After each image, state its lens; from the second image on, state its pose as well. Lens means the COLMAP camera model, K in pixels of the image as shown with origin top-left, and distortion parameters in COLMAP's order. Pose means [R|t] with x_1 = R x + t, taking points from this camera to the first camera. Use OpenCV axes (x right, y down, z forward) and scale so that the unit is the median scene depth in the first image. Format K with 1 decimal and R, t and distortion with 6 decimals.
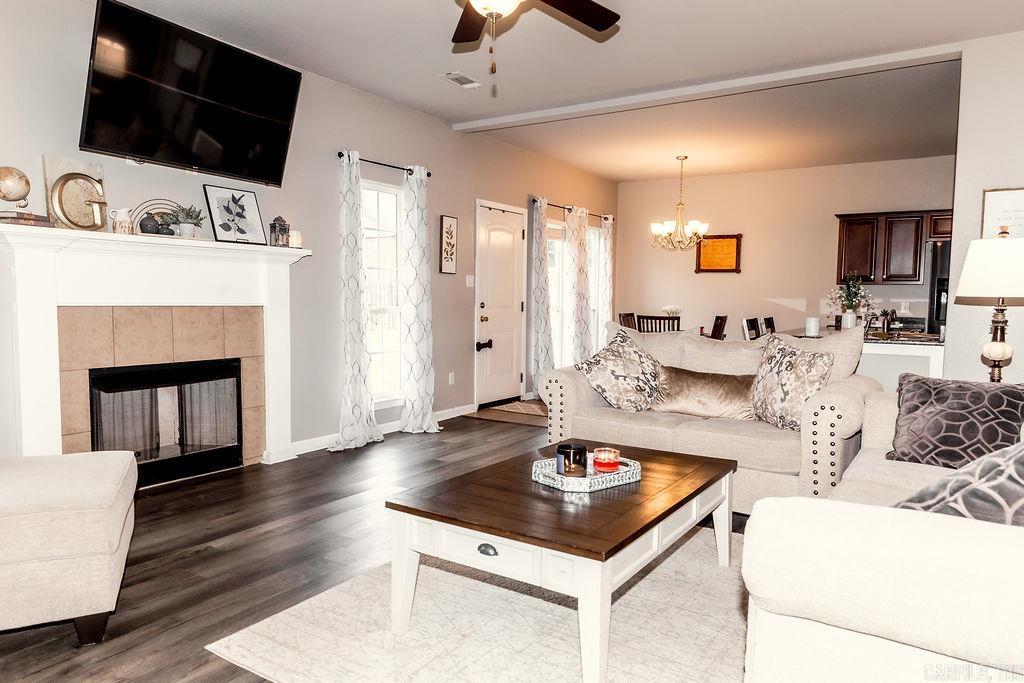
lens RADIAL K [[685.3, 0, 512.4], [0, 685.3, 343.8], [0, 0, 1]] dist [0.025156, -0.004109]
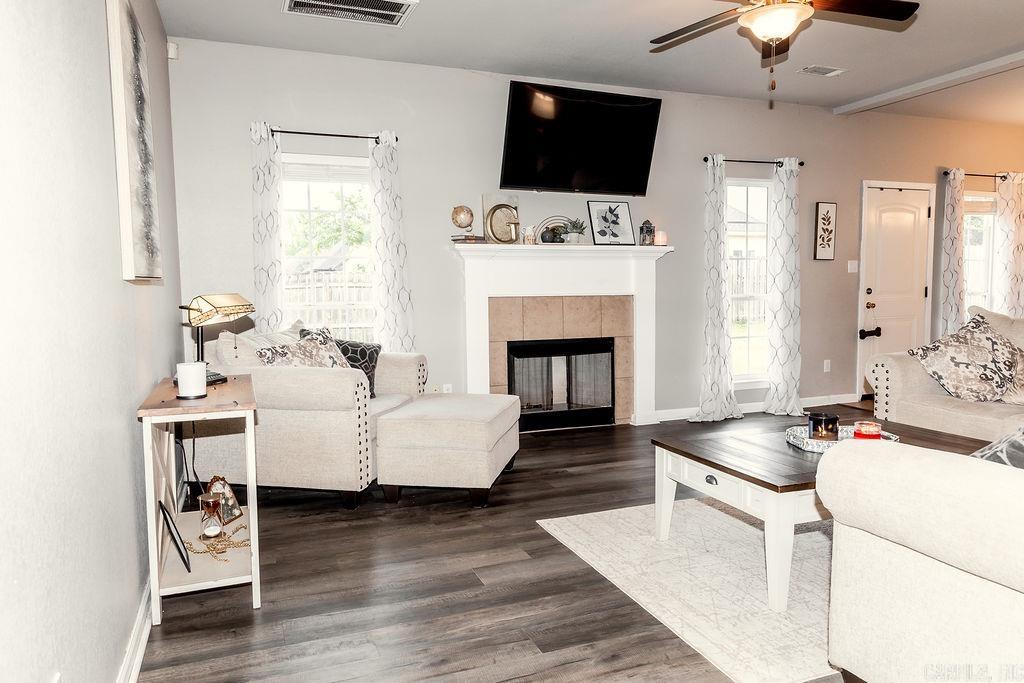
lens RADIAL K [[685.3, 0, 512.4], [0, 685.3, 343.8], [0, 0, 1]] dist [0.025156, -0.004109]
pose [[0.815171, 0.027161, -0.578583, 0.182066], [-0.018505, 0.999611, 0.020854, 0.010542], [0.578925, -0.006293, 0.815357, -0.122975]]
